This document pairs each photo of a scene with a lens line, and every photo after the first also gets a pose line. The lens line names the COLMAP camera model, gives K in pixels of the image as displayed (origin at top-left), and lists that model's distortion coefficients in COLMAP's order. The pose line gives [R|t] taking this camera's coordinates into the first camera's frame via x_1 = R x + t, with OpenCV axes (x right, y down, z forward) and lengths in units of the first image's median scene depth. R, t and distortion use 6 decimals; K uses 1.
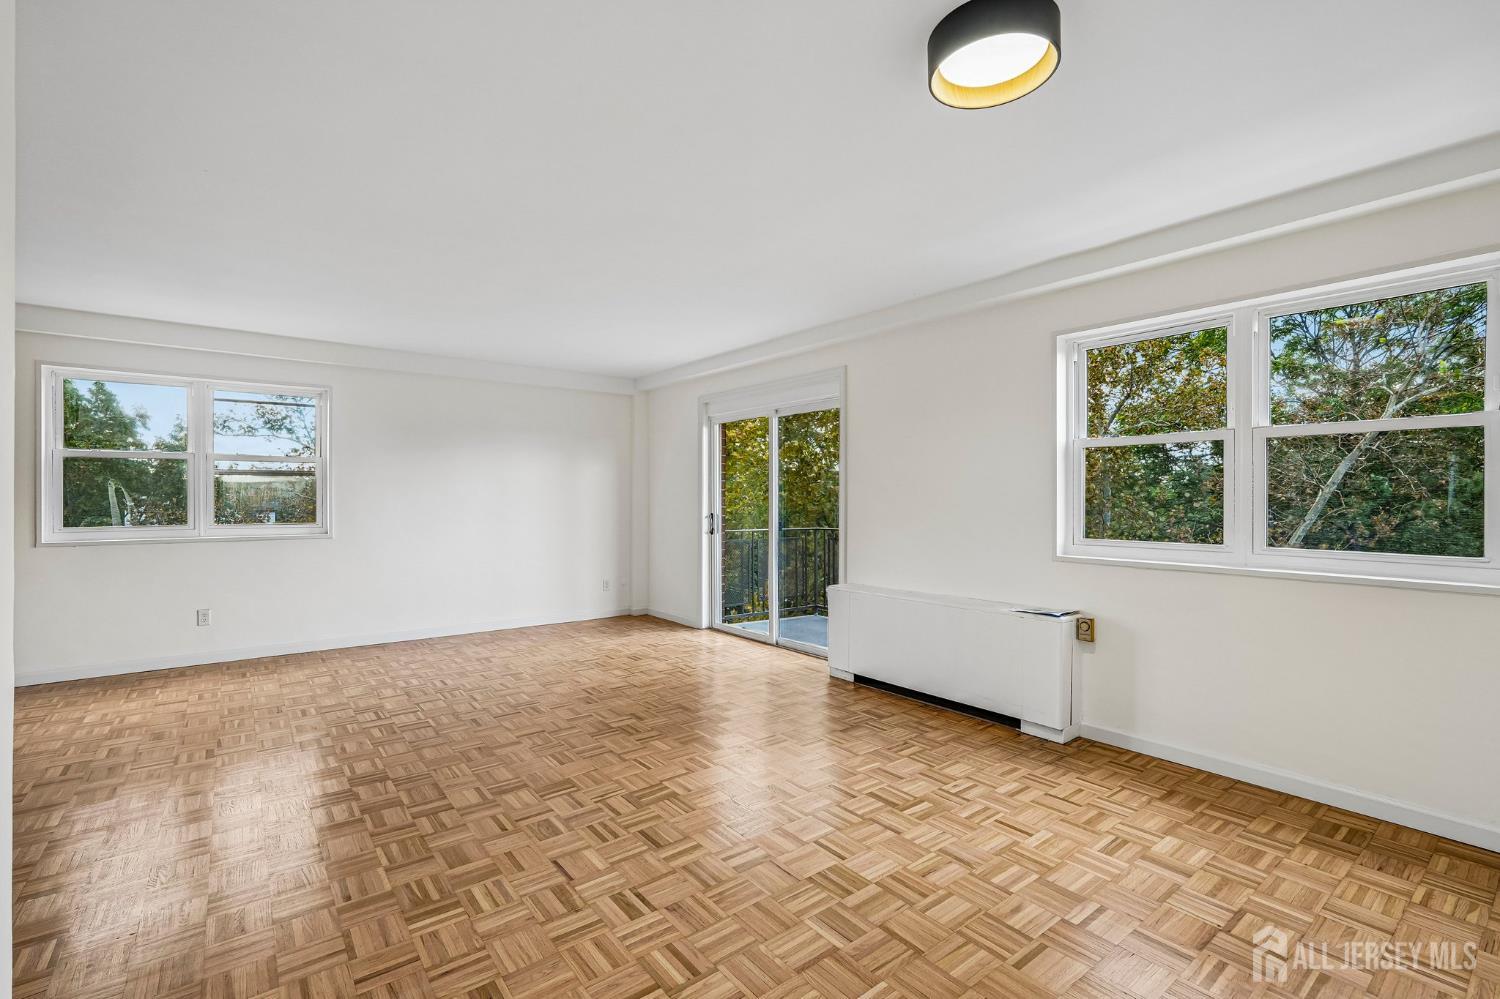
lens RADIAL K [[671.5, 0, 732.5], [0, 671.5, 503.2], [0, 0, 1]] dist [-0.015976, 0.008248]
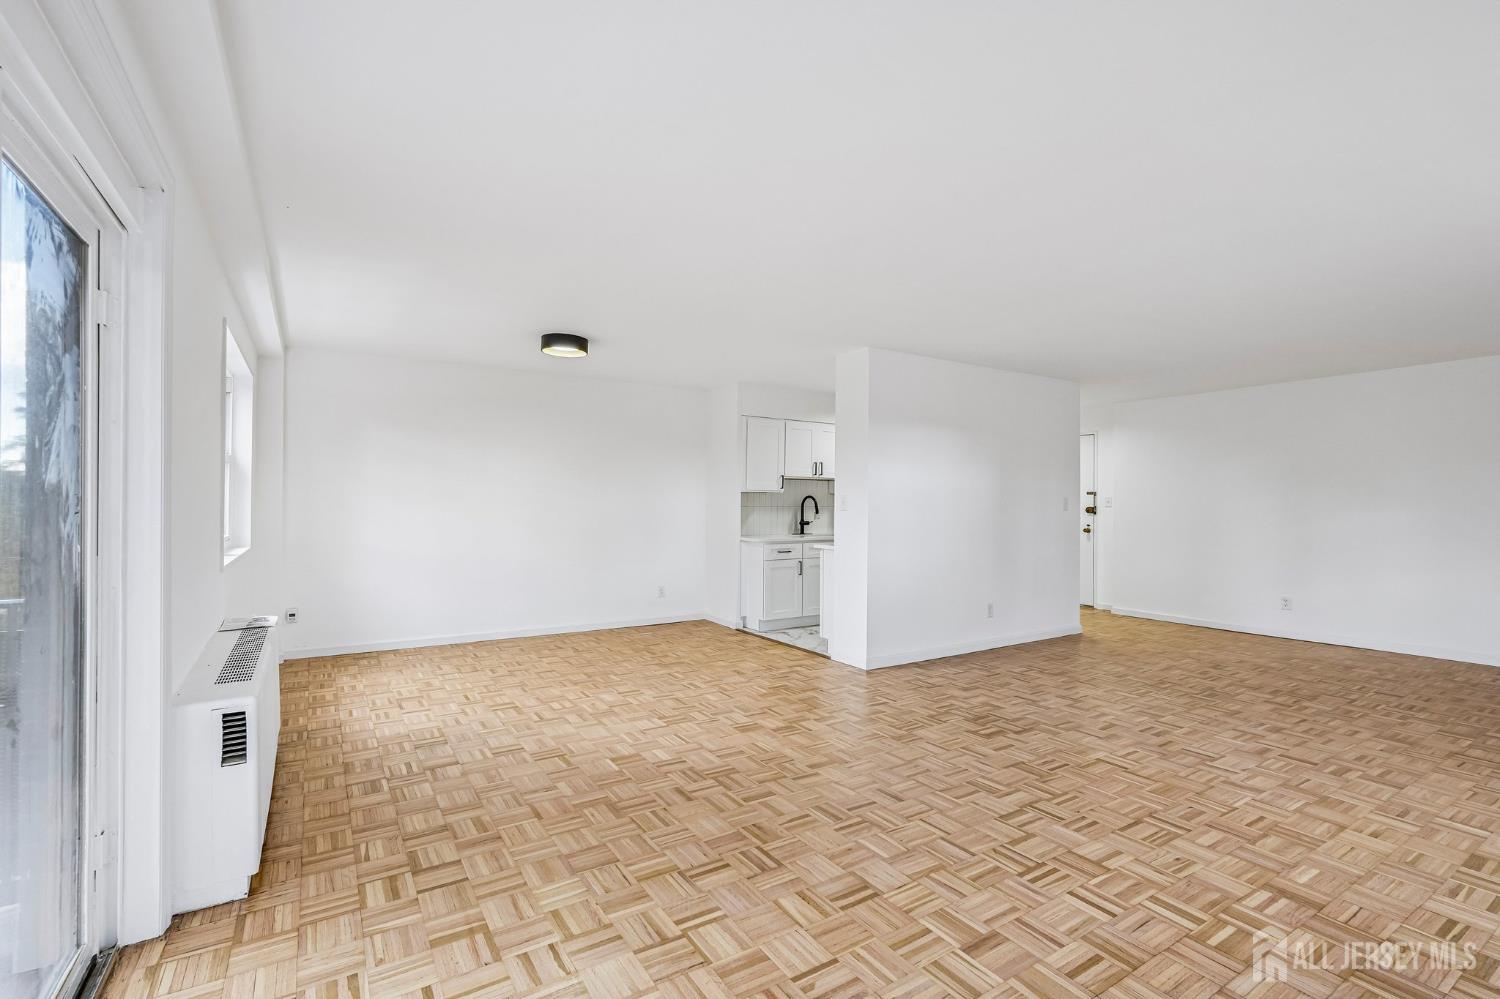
lens RADIAL K [[667.9, 0, 735.6], [0, 667.9, 506.6], [0, 0, 1]] dist [-0.016703, 0.007955]
pose [[-0.996384, -0.009549, 0.084422, -0.324427], [-0.008833, 0.999922, 0.008852, -0.013061], [-0.084499, 0.008074, -0.996391, 2.162680]]
